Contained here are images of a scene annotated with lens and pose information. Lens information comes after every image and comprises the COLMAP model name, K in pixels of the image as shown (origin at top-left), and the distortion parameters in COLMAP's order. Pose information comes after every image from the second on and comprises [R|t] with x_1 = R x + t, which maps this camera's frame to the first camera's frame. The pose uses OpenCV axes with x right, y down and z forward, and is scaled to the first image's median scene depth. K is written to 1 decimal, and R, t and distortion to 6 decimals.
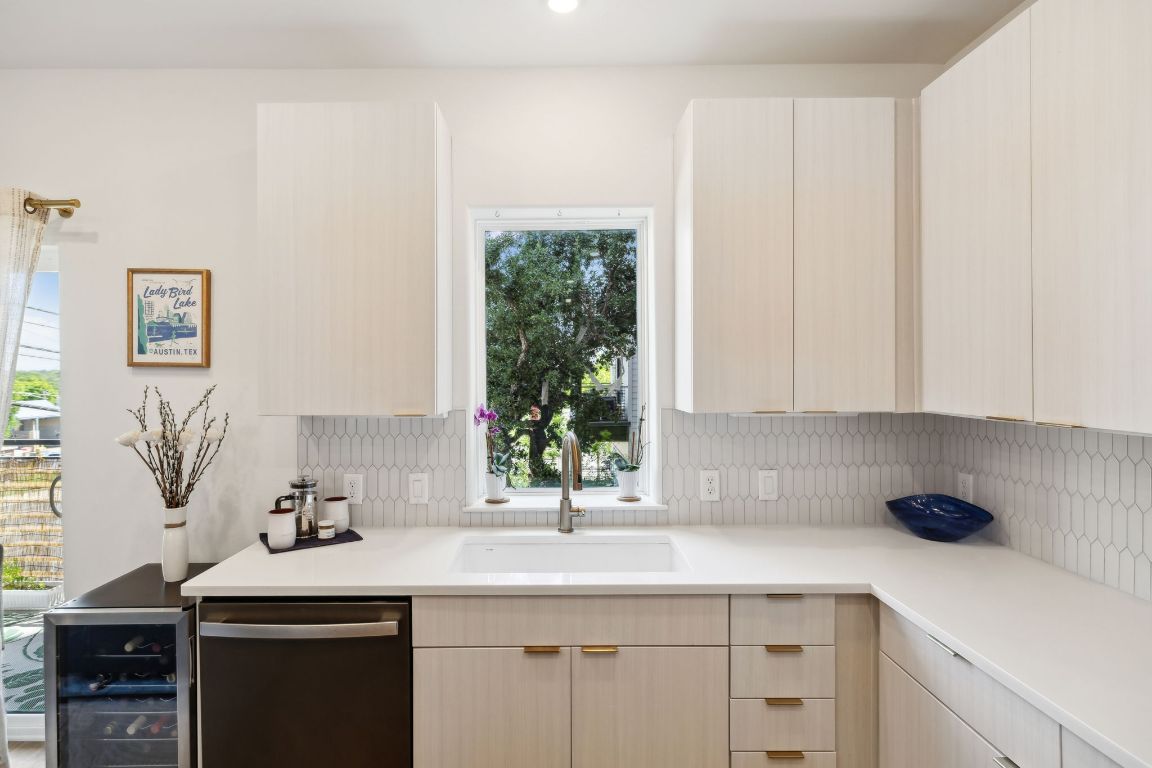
lens RADIAL K [[483.3, 0, 573.6], [0, 483.3, 382.0], [0, 0, 1]] dist [0.001209, 0.000602]
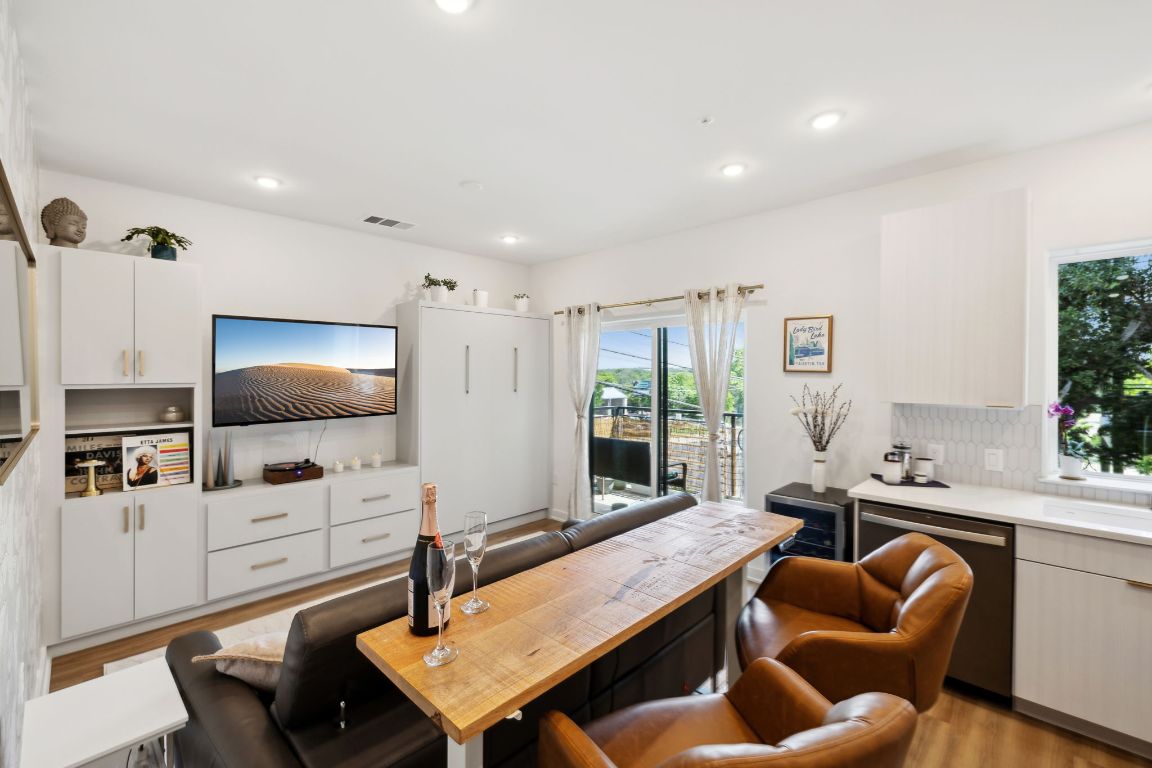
lens RADIAL K [[483.3, 0, 572.2], [0, 483.3, 378.6], [0, 0, 1]] dist [0.001209, 0.000602]
pose [[0.711092, 0.012057, -0.702995, -0.207348], [-0.009740, 0.999926, 0.007297, -0.012185], [0.703031, 0.001658, 0.711157, -0.851878]]
